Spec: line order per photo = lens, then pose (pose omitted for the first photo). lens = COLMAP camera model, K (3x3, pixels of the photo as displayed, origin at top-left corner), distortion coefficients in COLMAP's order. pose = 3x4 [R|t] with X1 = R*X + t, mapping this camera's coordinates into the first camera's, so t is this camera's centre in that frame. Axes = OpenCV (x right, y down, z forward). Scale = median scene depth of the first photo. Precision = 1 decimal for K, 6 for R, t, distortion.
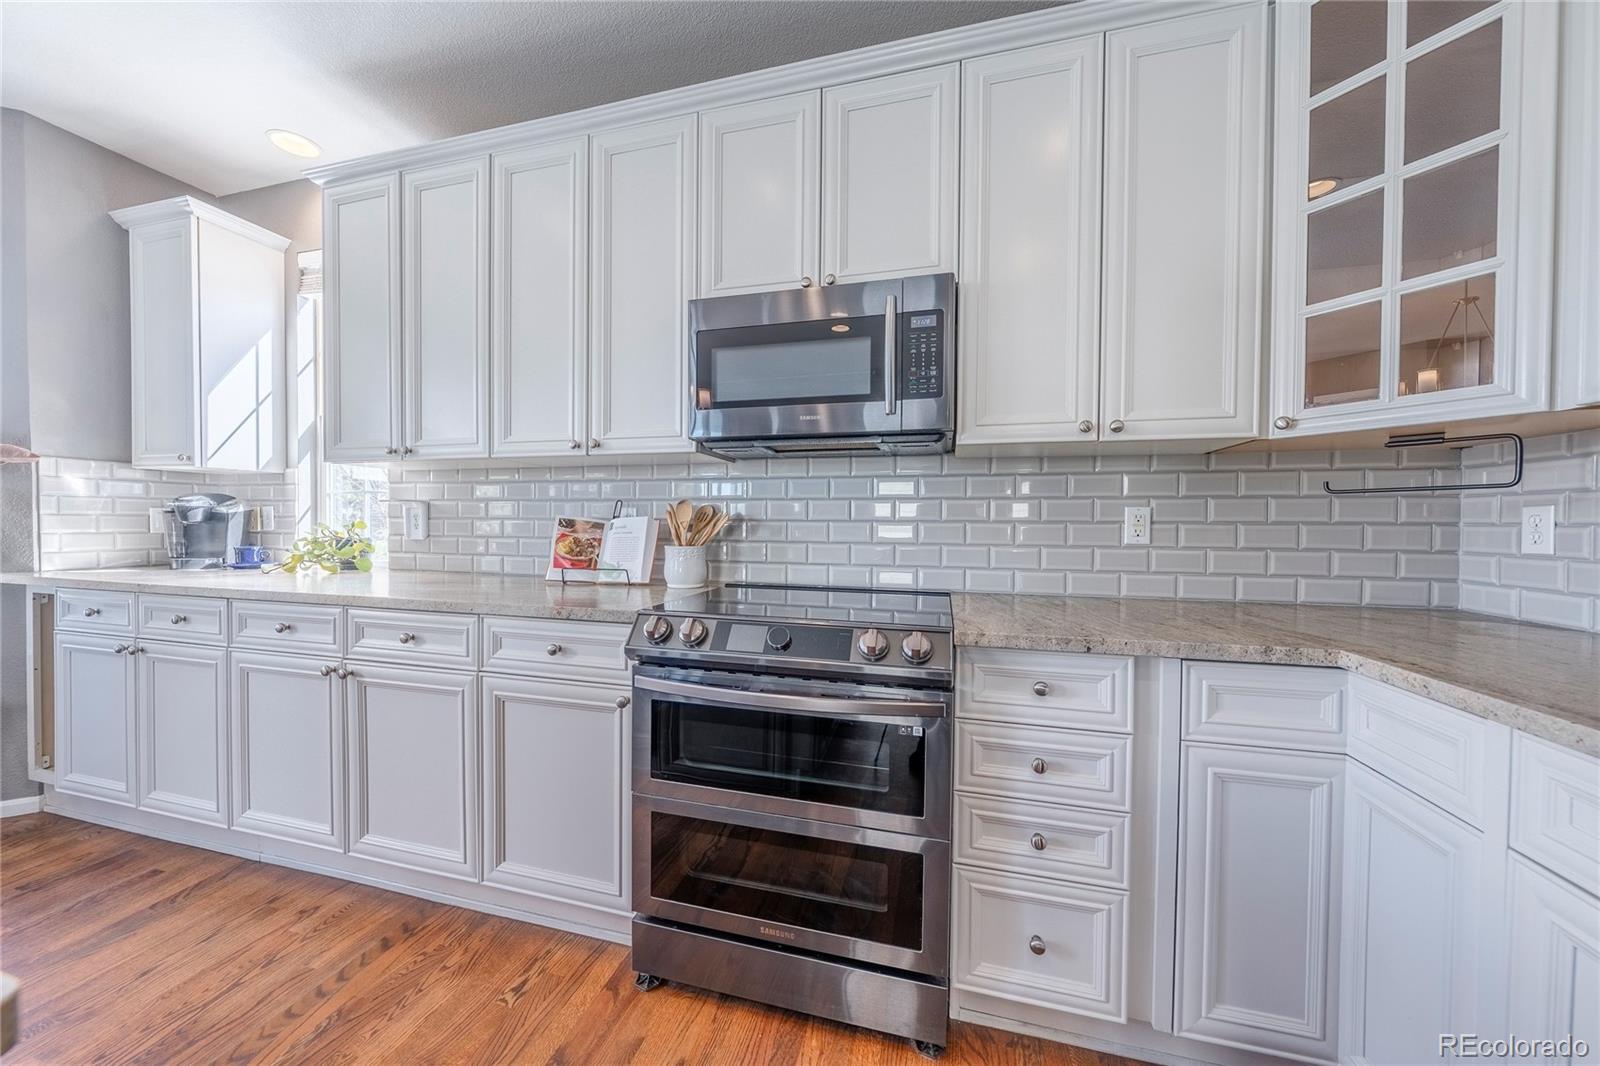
lens RADIAL K [[550.1, 0, 810.7], [0, 550.1, 531.7], [0, 0, 1]] dist [-0.003894, 0.000165]
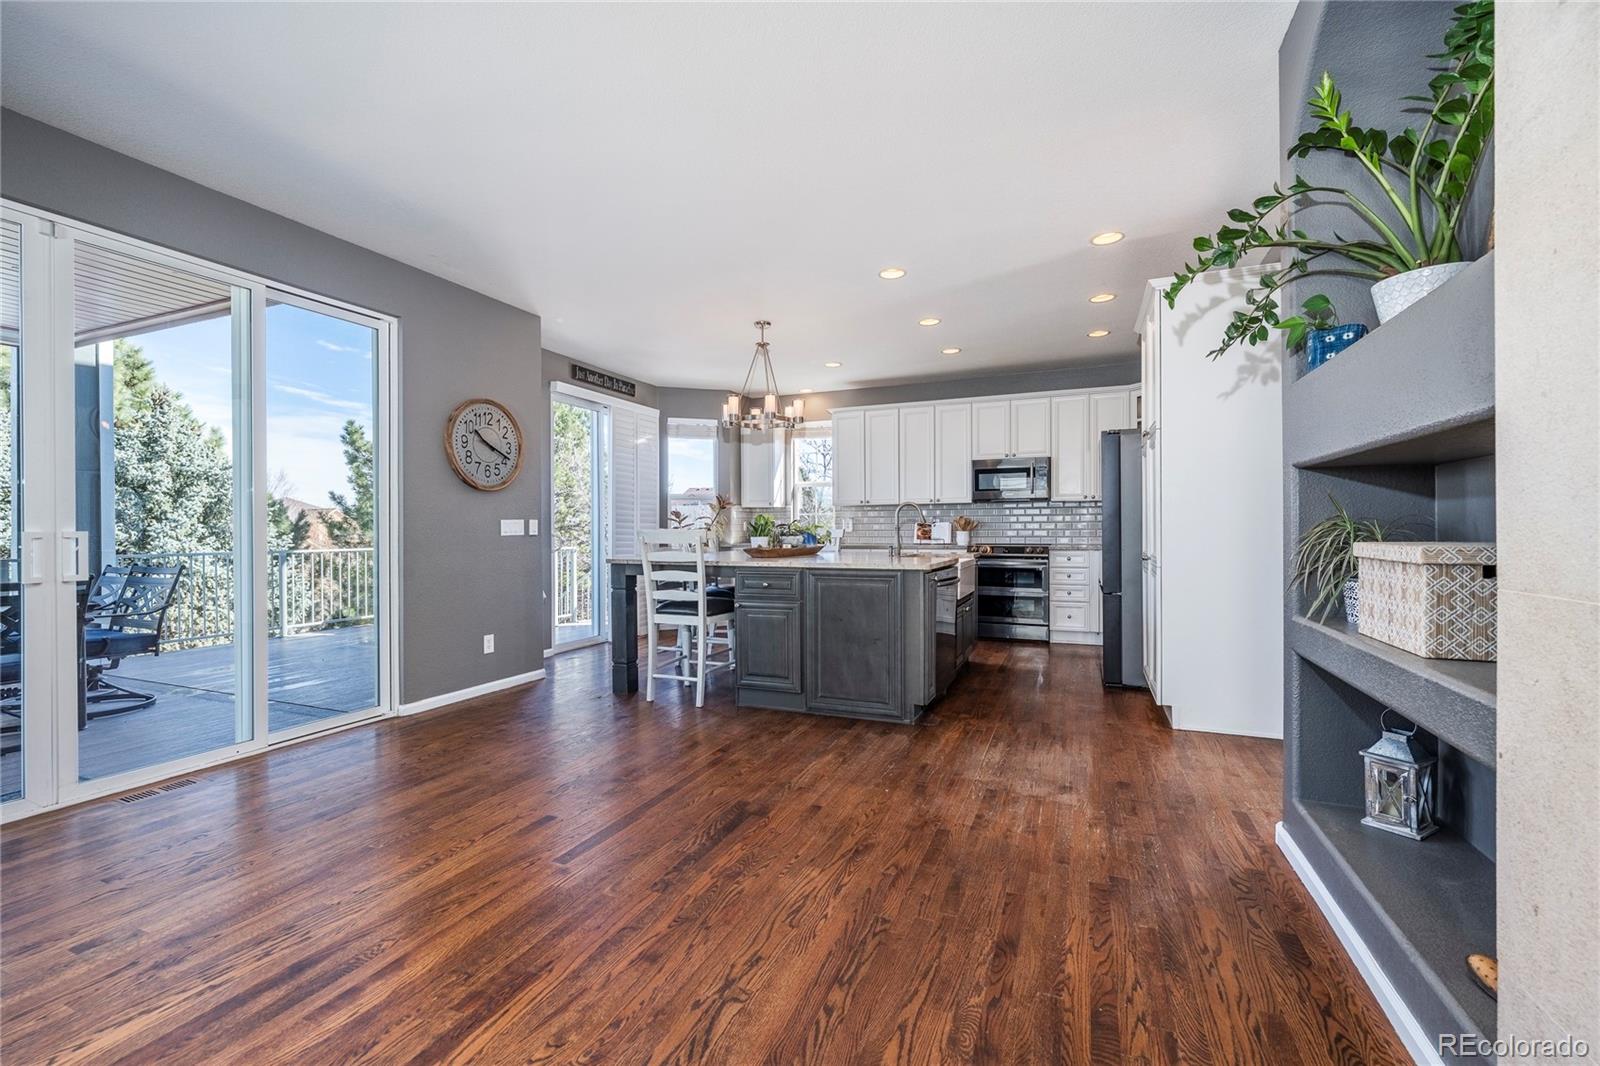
lens RADIAL K [[670.8, 0, 806.6], [0, 670.8, 533.4], [0, 0, 1]] dist [0.001123, 0.000006]
pose [[0.989101, -0.016230, -0.146341, -0.704202], [0.016584, 0.999862, 0.001199, 0.025412], [0.146302, -0.003613, 0.989233, -3.712163]]
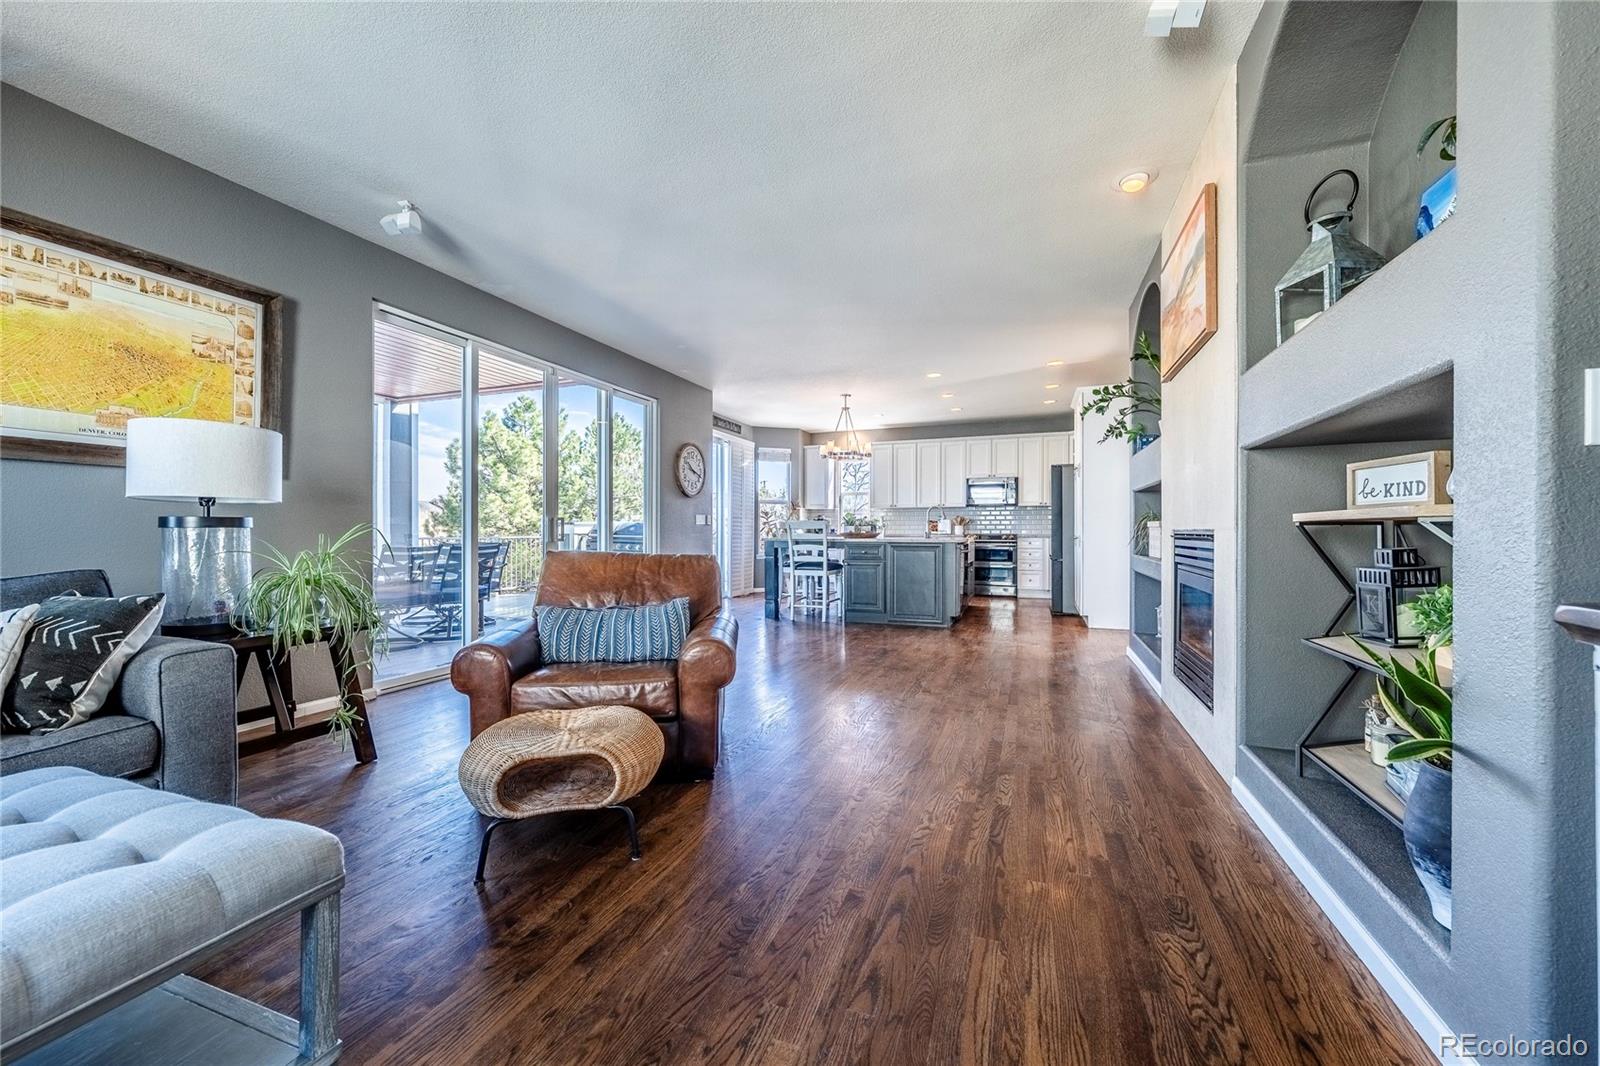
lens RADIAL K [[606.8, 0, 809.0], [0, 606.8, 532.7], [0, 0, 1]] dist [0.001518, -0.000354]
pose [[0.994068, -0.011962, -0.108100, -1.210437], [0.011993, 0.999928, -0.000361, 0.094267], [0.108096, -0.000938, 0.994140, -5.484565]]
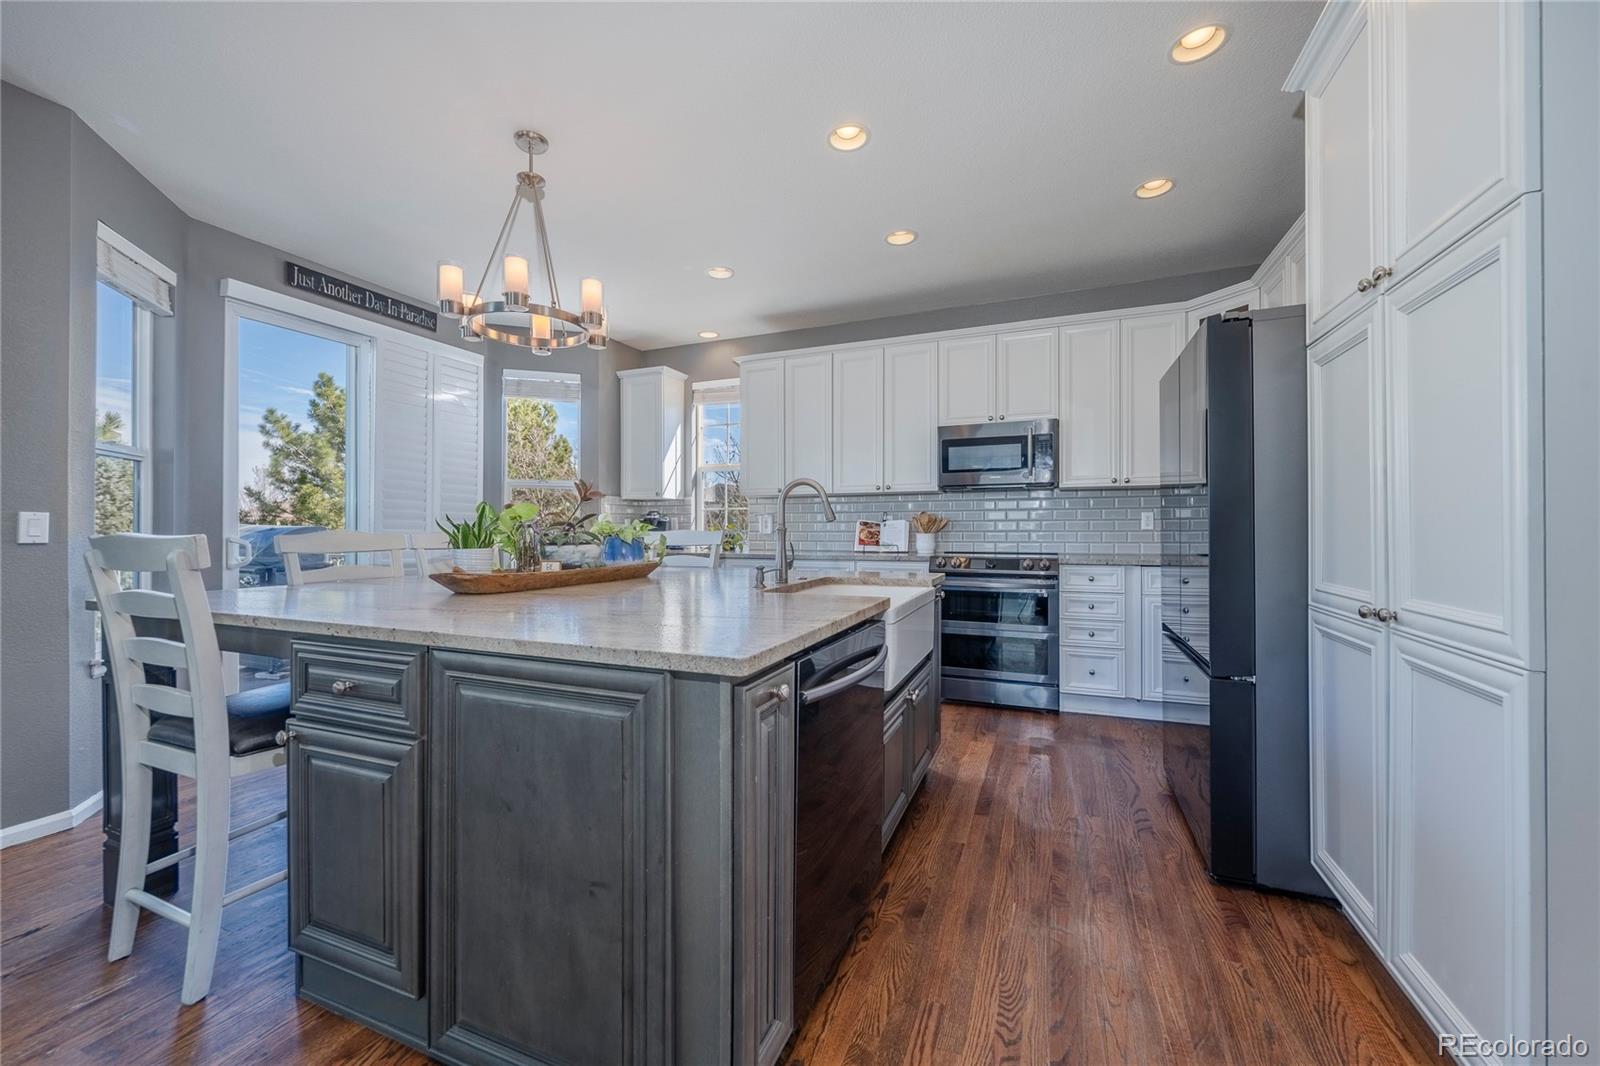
lens RADIAL K [[606.8, 0, 811.3], [0, 606.8, 532.6], [0, 0, 1]] dist [0.001518, -0.000354]
pose [[0.990747, -0.014522, -0.134944, -0.445908], [0.015072, 0.999882, 0.003058, 0.011748], [0.134883, -0.005063, 0.990849, -1.750941]]
